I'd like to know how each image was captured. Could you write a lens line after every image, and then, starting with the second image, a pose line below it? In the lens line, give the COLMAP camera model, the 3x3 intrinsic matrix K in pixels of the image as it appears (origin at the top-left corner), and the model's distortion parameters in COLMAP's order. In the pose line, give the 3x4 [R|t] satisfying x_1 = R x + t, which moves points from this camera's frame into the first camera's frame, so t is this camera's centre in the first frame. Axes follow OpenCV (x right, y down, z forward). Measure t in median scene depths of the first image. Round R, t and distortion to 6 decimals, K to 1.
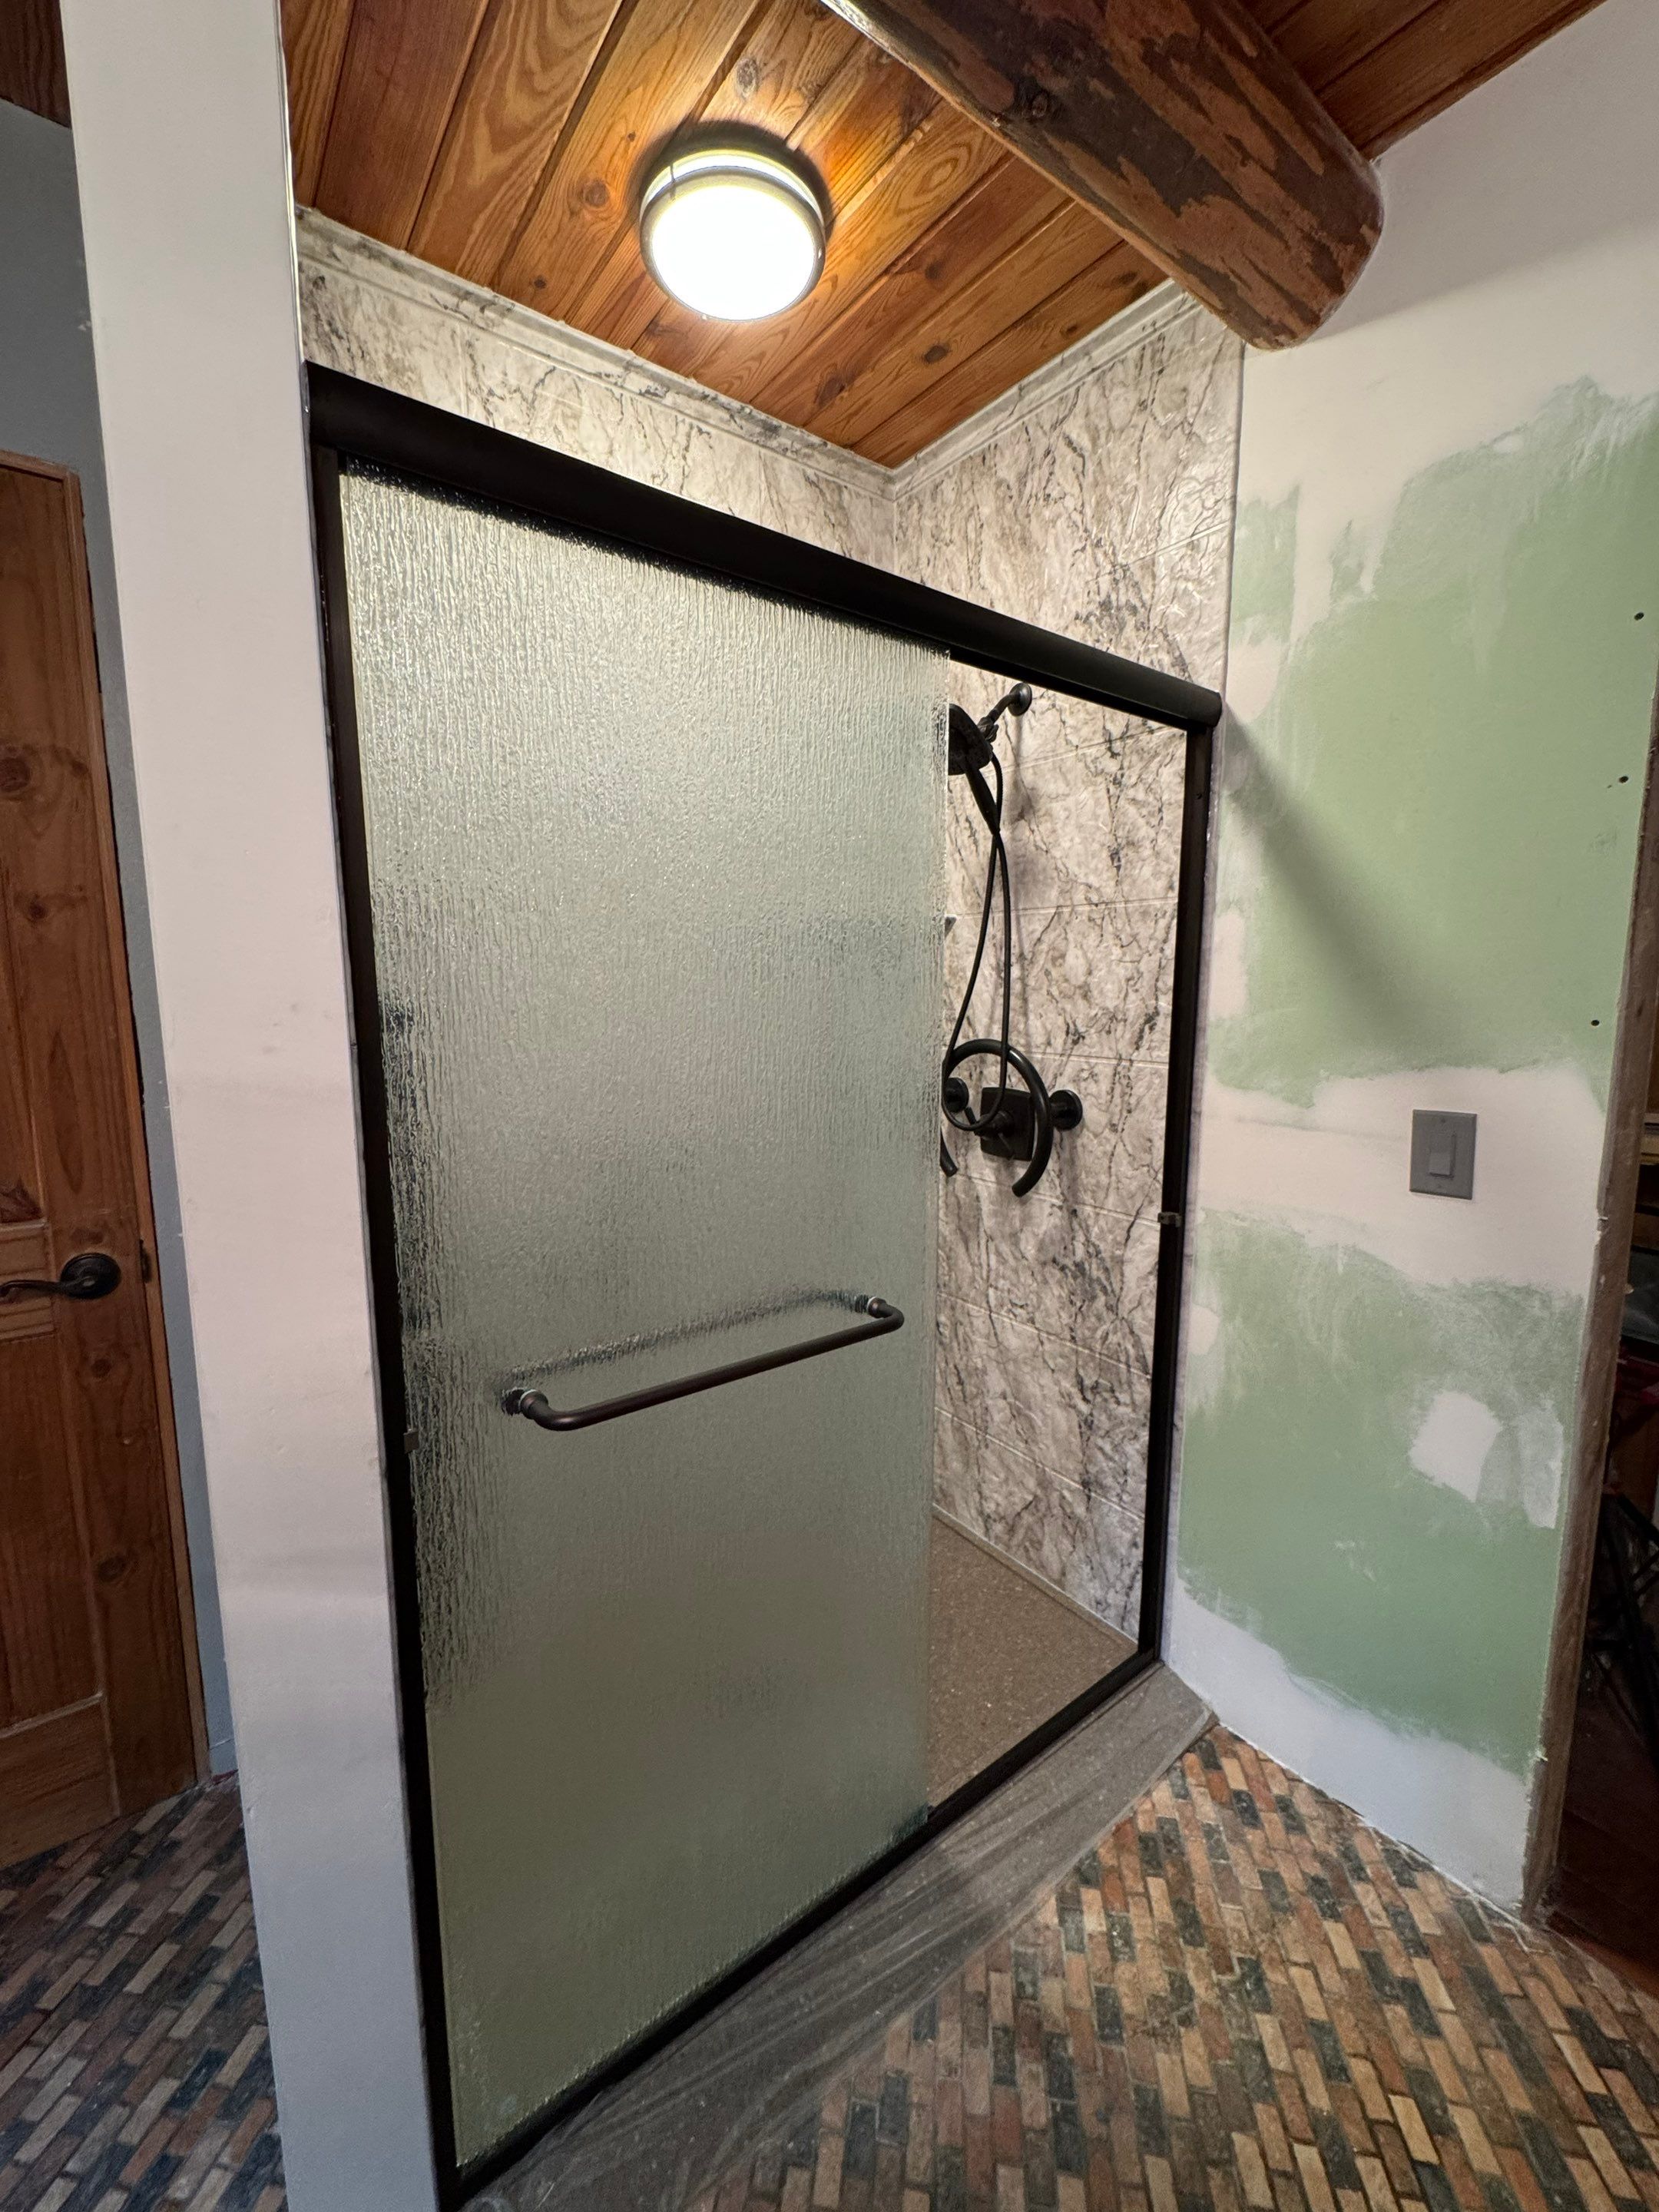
lens RADIAL K [[883.4, 0, 828.2], [0, 883.4, 1105.3], [0, 0, 1]] dist [-0.002009, -0.000044]
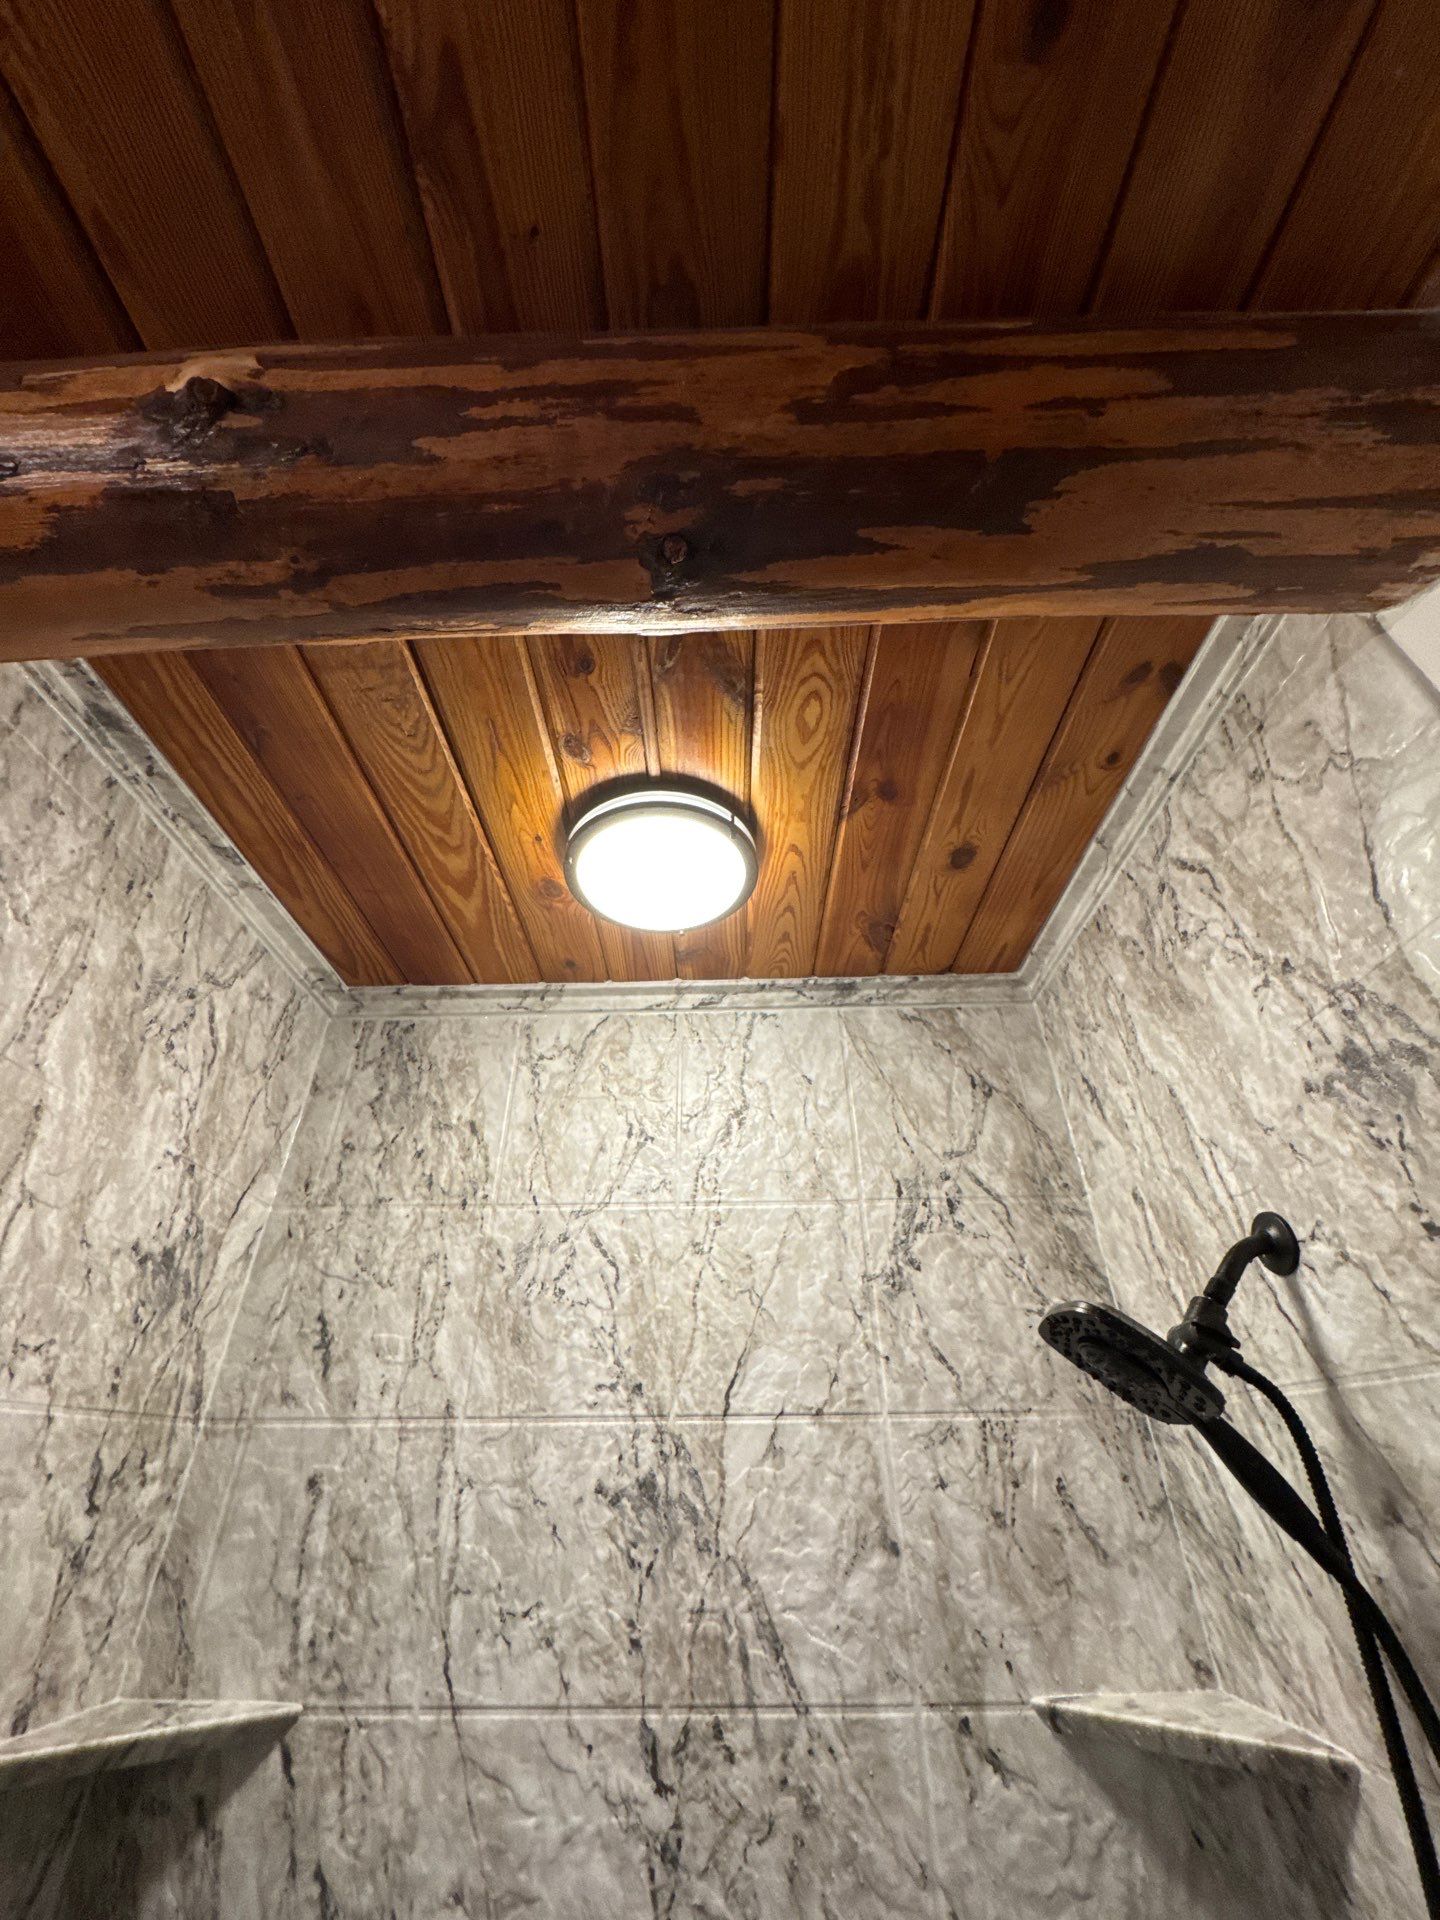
lens RADIAL K [[765.1, 0, 720.7], [0, 765.1, 961.0], [0, 0, 1]] dist [-0.001168, 0.000322]
pose [[0.791048, -0.345719, -0.504700, 0.260762], [-0.073992, 0.764877, -0.639912, -0.295805], [0.607263, 0.543545, 0.579474, 0.486658]]
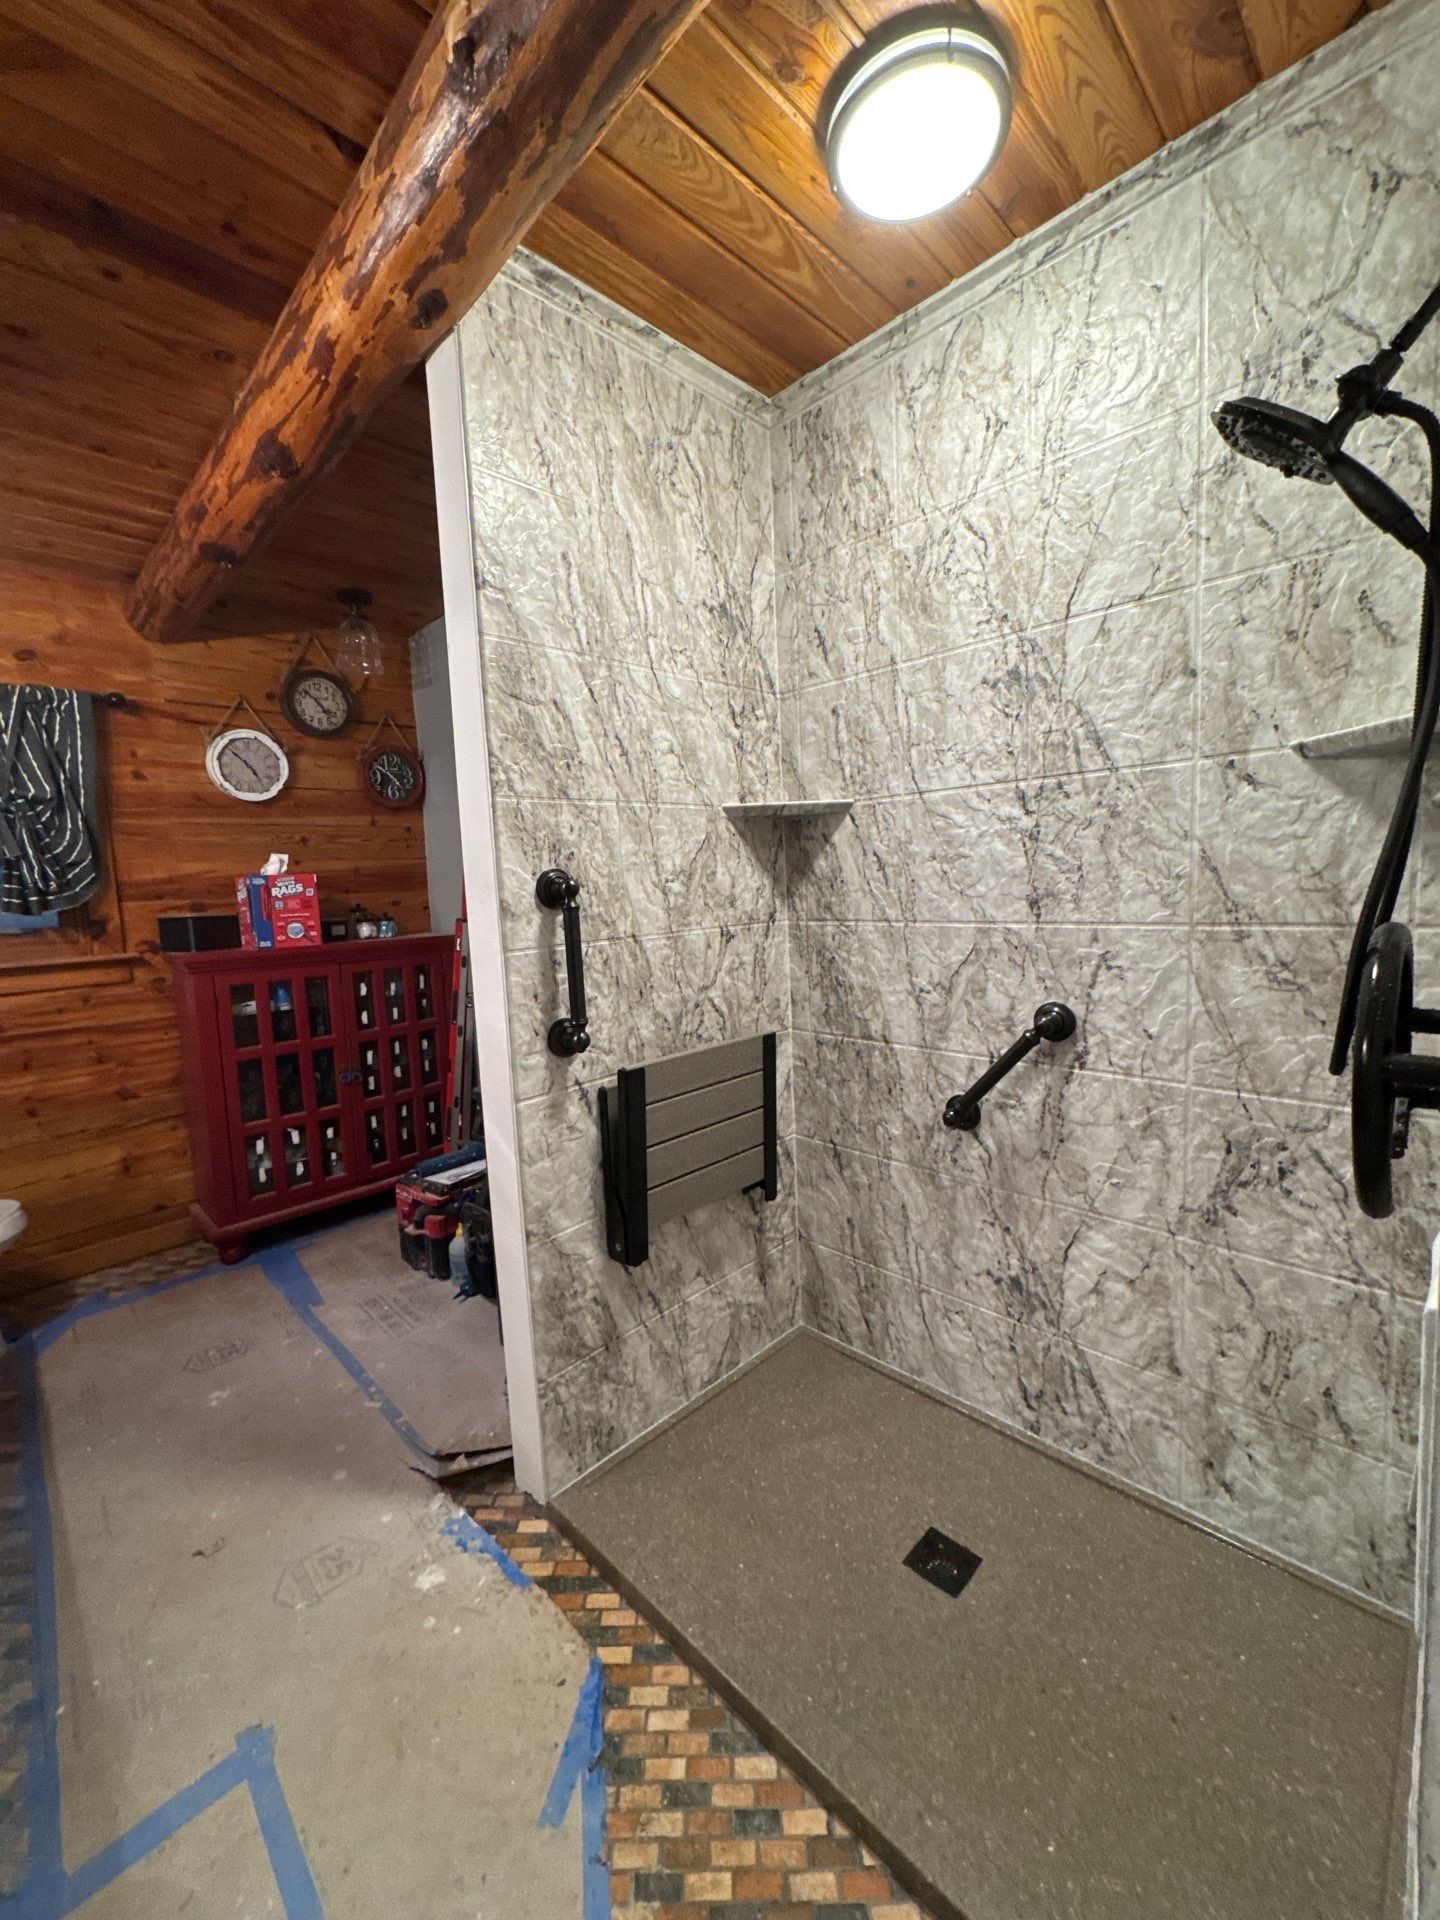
lens RADIAL K [[764.3, 0, 719.7], [0, 764.3, 959.2], [0, 0, 1]] dist [-0.001644, -0.000042]
pose [[0.142990, 0.095632, -0.985093, 0.660466], [-0.089782, 0.992470, 0.083316, -0.060741], [0.985643, 0.076531, 0.150499, 0.566551]]
